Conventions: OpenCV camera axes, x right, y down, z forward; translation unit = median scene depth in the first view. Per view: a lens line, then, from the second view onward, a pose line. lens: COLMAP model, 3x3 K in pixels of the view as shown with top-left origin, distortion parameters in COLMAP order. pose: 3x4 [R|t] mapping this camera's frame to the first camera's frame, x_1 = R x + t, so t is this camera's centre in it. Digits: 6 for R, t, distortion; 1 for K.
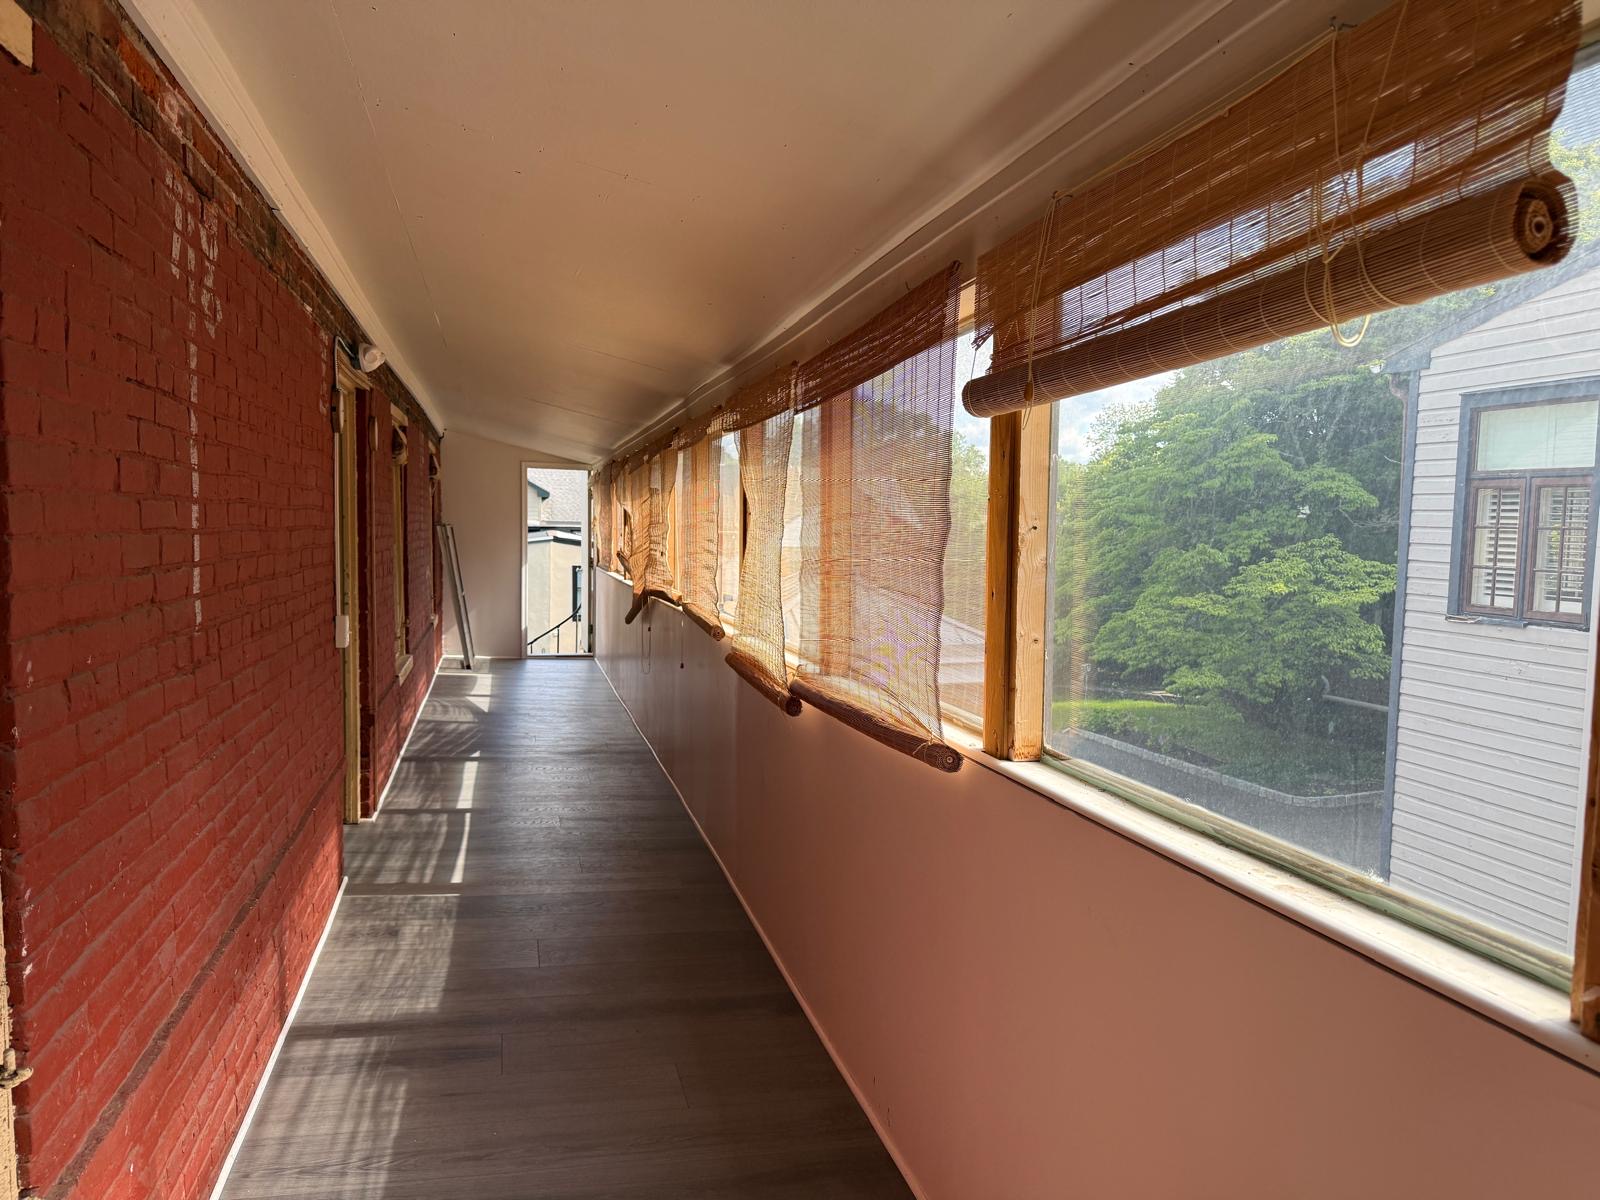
lens RADIAL K [[950.1, 0, 799.3], [0, 950.1, 591.3], [0, 0, 1]] dist [0.057555, 0.001163]
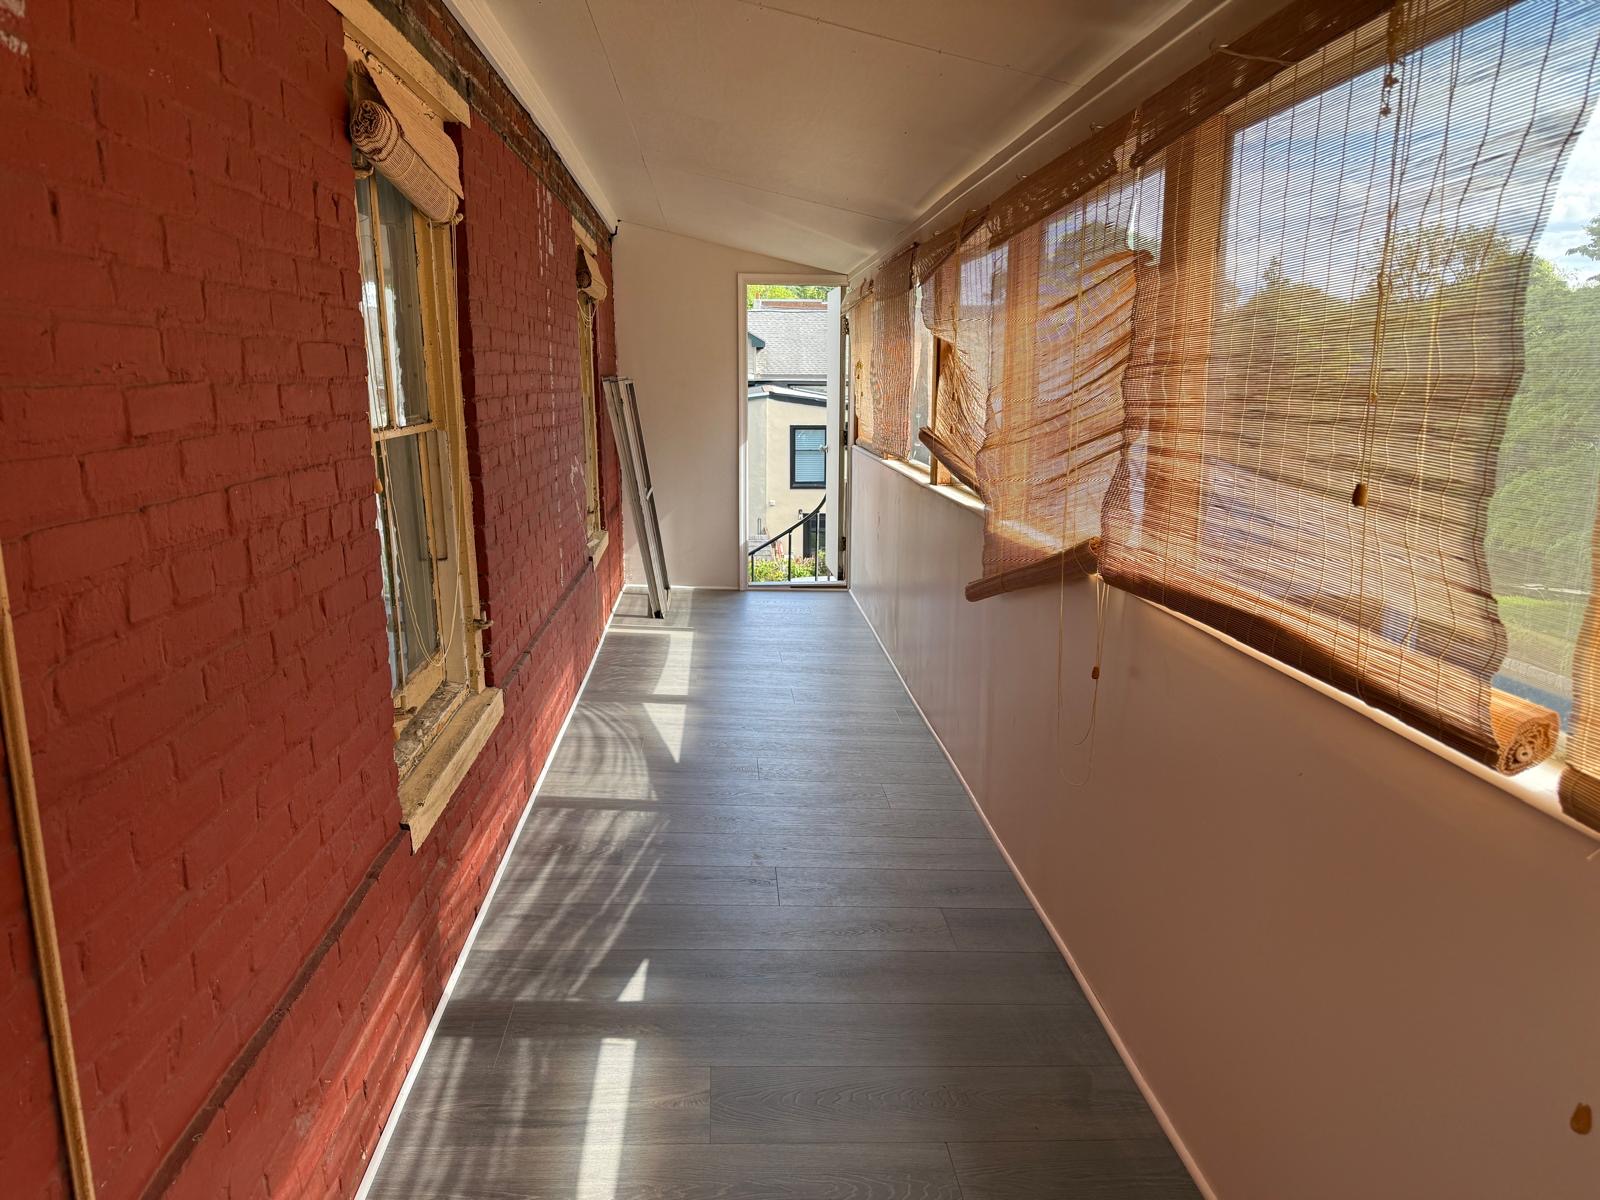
lens RADIAL K [[950.1, 0, 799.3], [0, 950.1, 591.3], [0, 0, 1]] dist [0.057555, 0.001163]
pose [[0.976573, 0.034023, -0.212479, -0.130742], [-0.001599, 0.988542, 0.150941, -0.029836], [0.215180, -0.147065, 0.965437, 0.442945]]
